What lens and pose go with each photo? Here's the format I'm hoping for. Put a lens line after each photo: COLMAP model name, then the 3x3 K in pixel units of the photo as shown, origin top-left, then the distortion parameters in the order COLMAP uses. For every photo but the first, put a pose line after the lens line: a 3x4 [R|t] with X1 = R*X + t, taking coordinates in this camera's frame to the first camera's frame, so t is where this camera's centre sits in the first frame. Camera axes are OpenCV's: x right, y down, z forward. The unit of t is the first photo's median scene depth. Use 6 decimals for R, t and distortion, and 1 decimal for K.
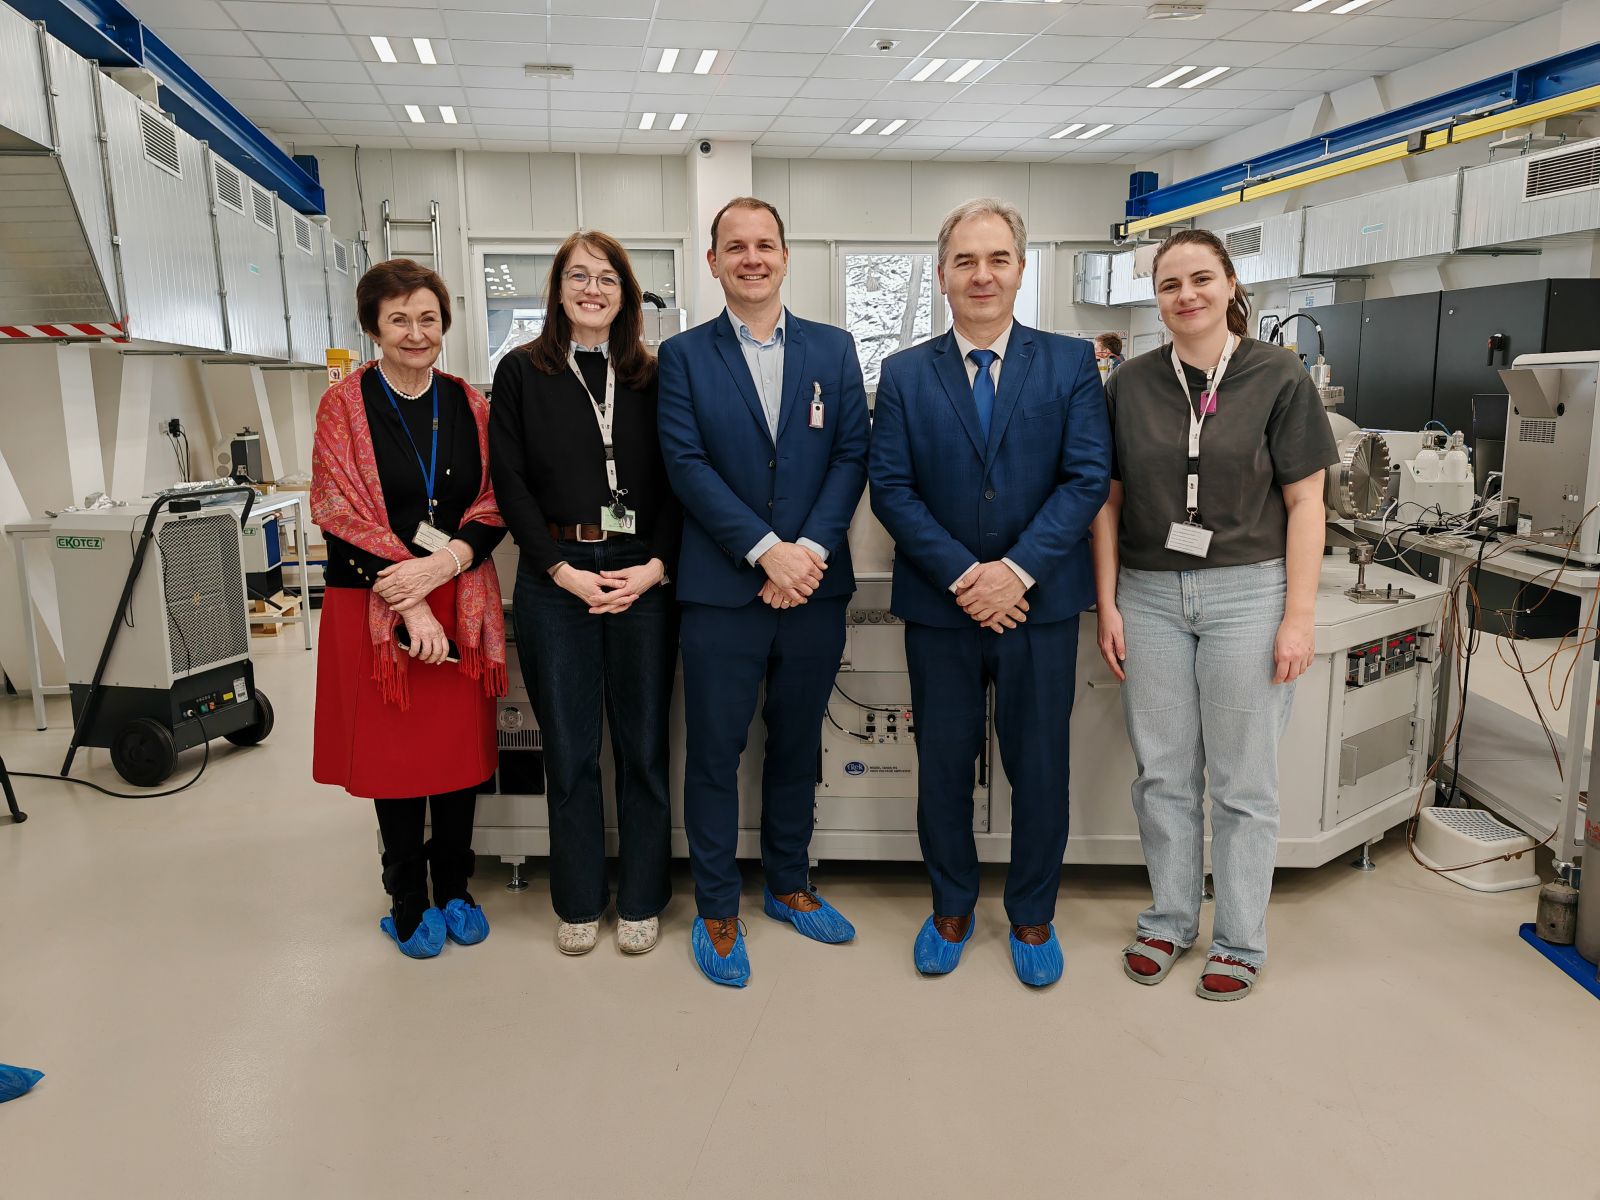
lens RADIAL K [[1222.5, 0, 800.0], [0, 1222.5, 600.0], [0, 0, 1]] dist [0.008341, 0.011801]
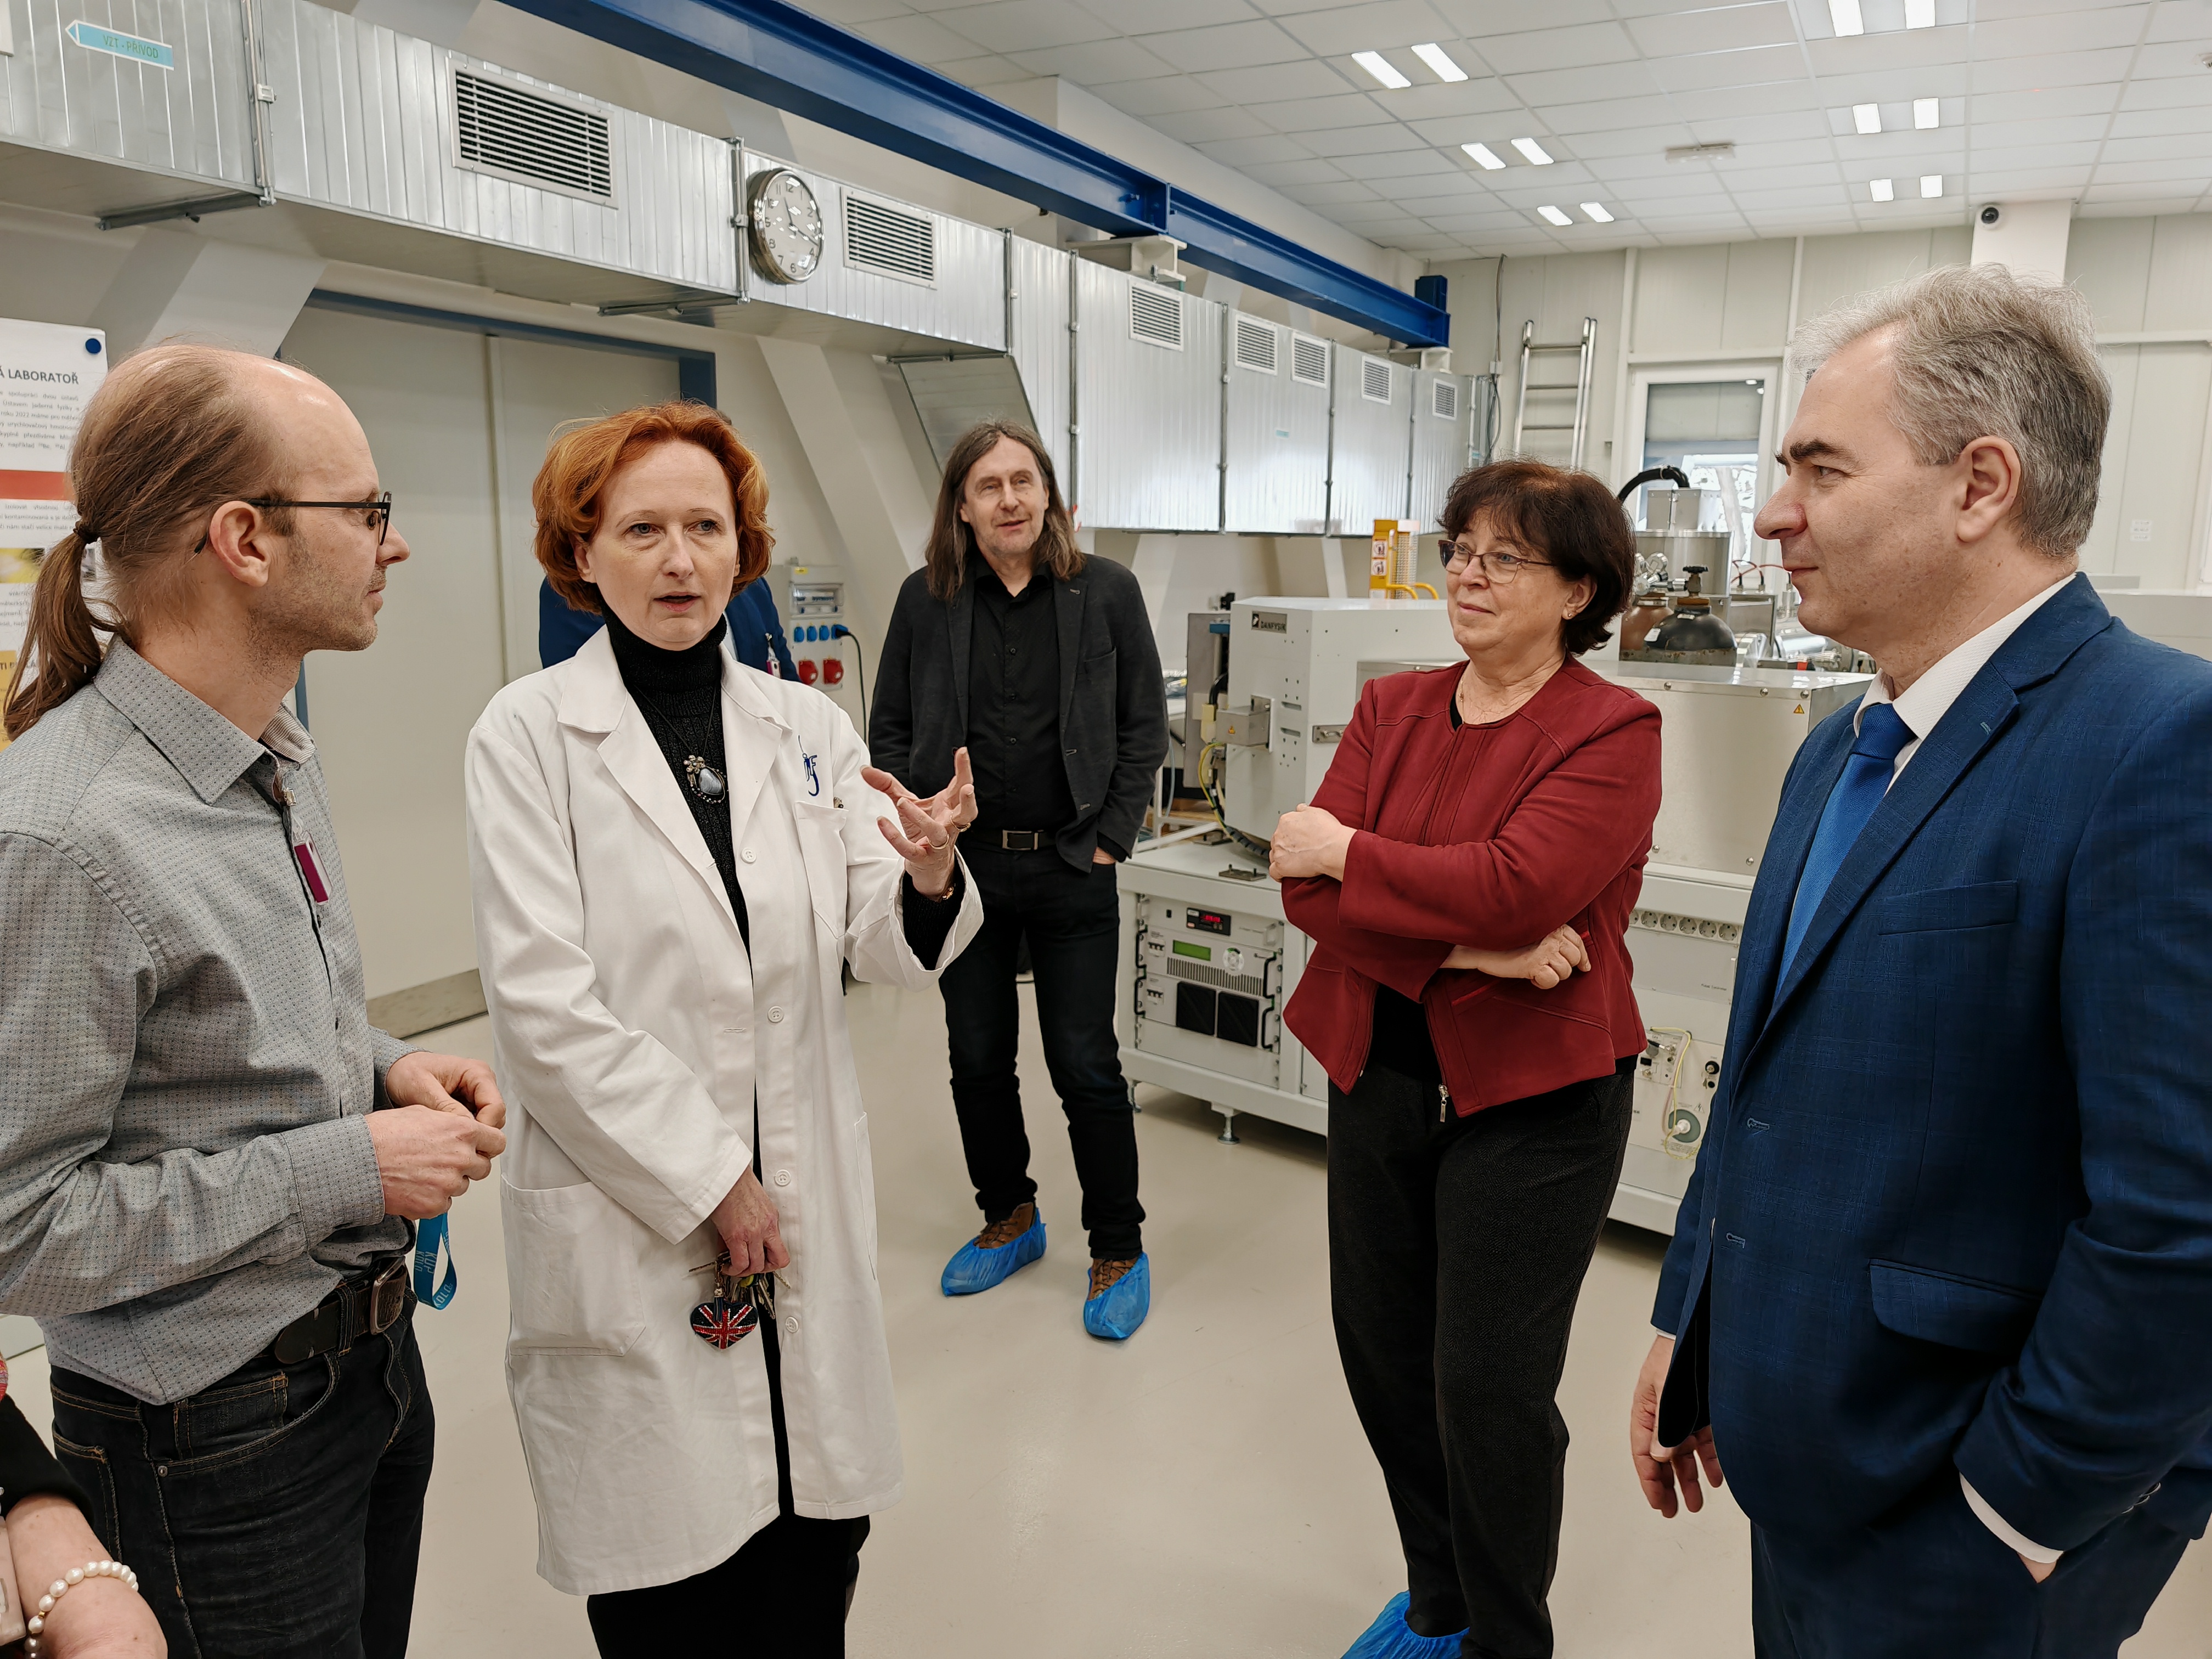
lens RADIAL K [[1739.5, 0, 1106.0], [0, 1739.5, 829.5], [0, 0, 1]] dist [-0.001980, -0.009204]
pose [[0.796946, 0.118456, -0.592321, 0.176000], [-0.119154, 0.992145, 0.038099, -0.015953], [0.592181, 0.040214, 0.804801, -0.053089]]
